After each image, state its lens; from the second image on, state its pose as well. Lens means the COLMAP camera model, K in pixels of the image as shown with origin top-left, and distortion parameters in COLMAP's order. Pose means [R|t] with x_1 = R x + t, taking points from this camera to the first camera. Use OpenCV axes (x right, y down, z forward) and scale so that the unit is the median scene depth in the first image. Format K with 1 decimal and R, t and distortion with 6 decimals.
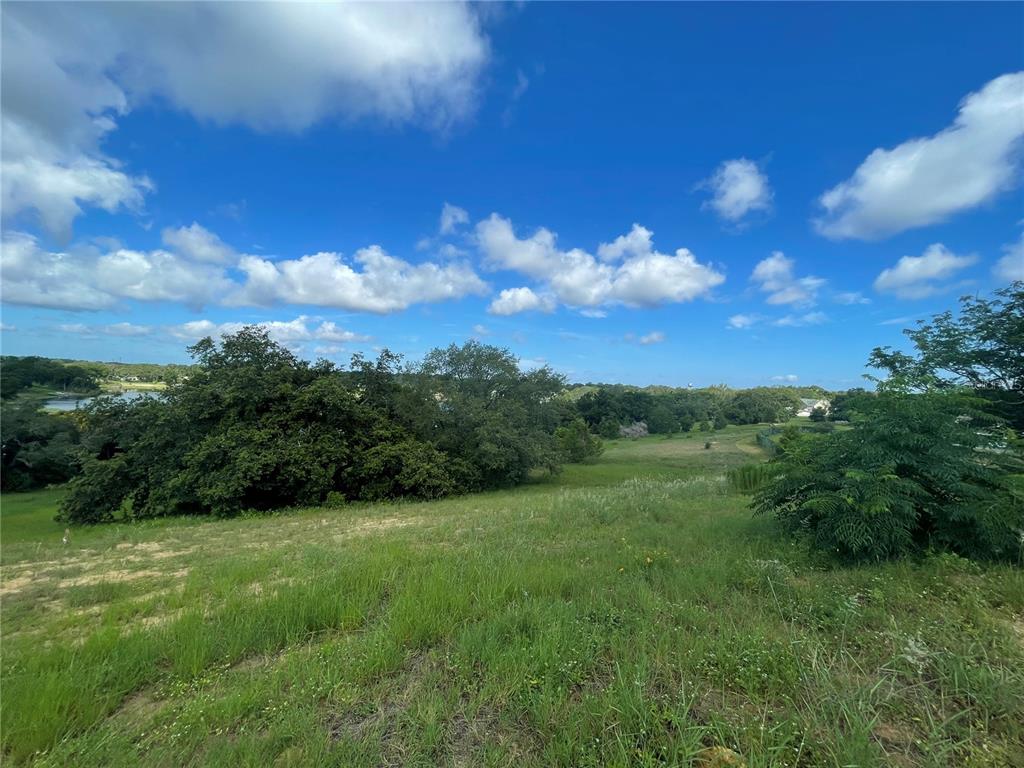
lens RADIAL K [[414.4, 0, 511.3], [0, 414.4, 380.5], [0, 0, 1]] dist [-0.001555, 0.000068]
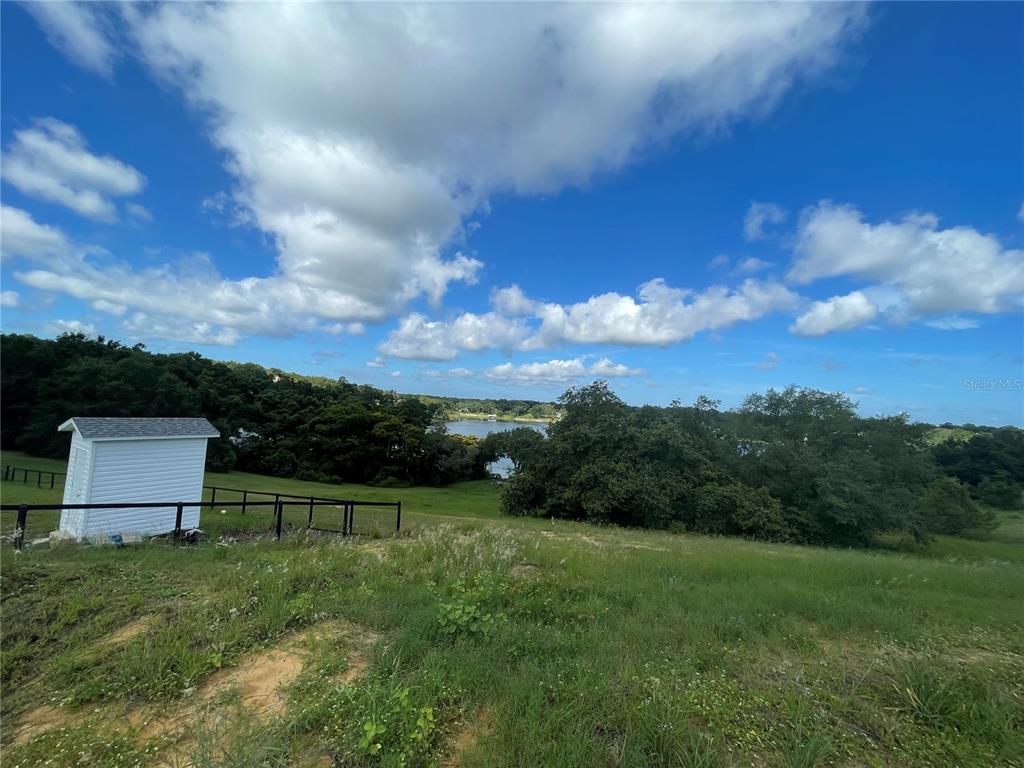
lens RADIAL K [[414.4, 0, 511.9], [0, 414.4, 378.6], [0, 0, 1]] dist [-0.001555, 0.000068]
pose [[0.814826, -0.031560, -0.578846, -0.095626], [-0.017840, 0.996679, -0.079454, -0.030160], [0.579431, 0.075068, 0.811556, -0.231739]]
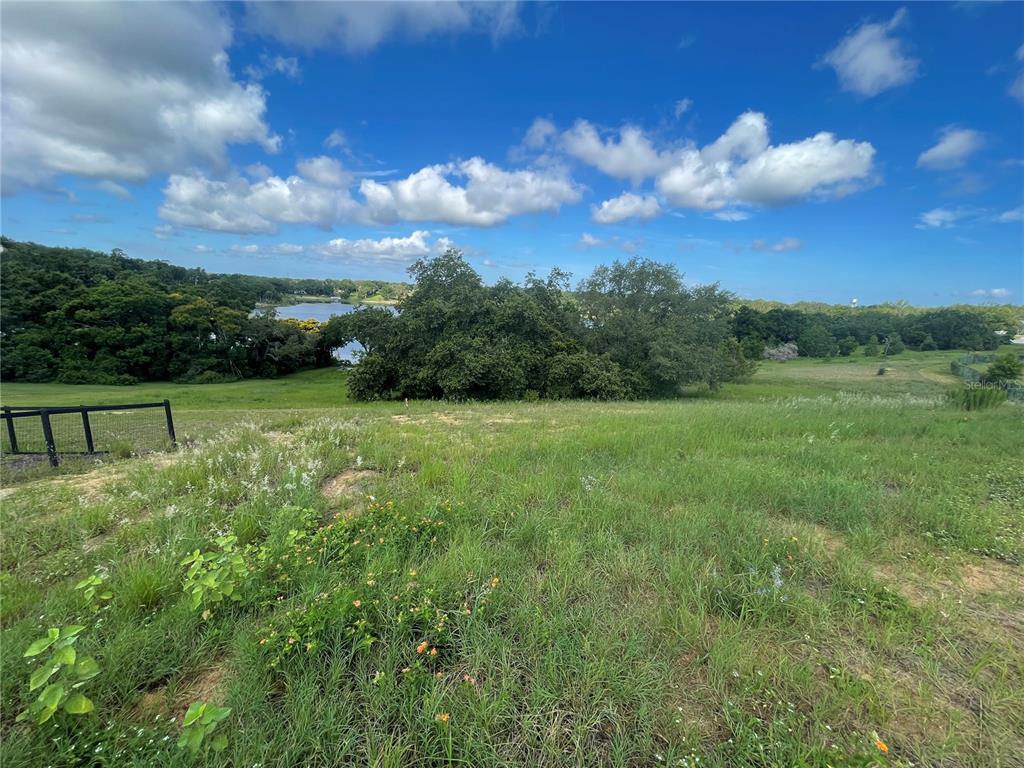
lens RADIAL K [[414.4, 0, 511.5], [0, 414.4, 382.2], [0, 0, 1]] dist [-0.001555, 0.000068]
pose [[0.962971, 0.059529, -0.262951, -0.137884], [-0.003832, 0.978243, 0.207427, -0.007471], [0.269578, -0.198738, 0.942248, -0.142368]]
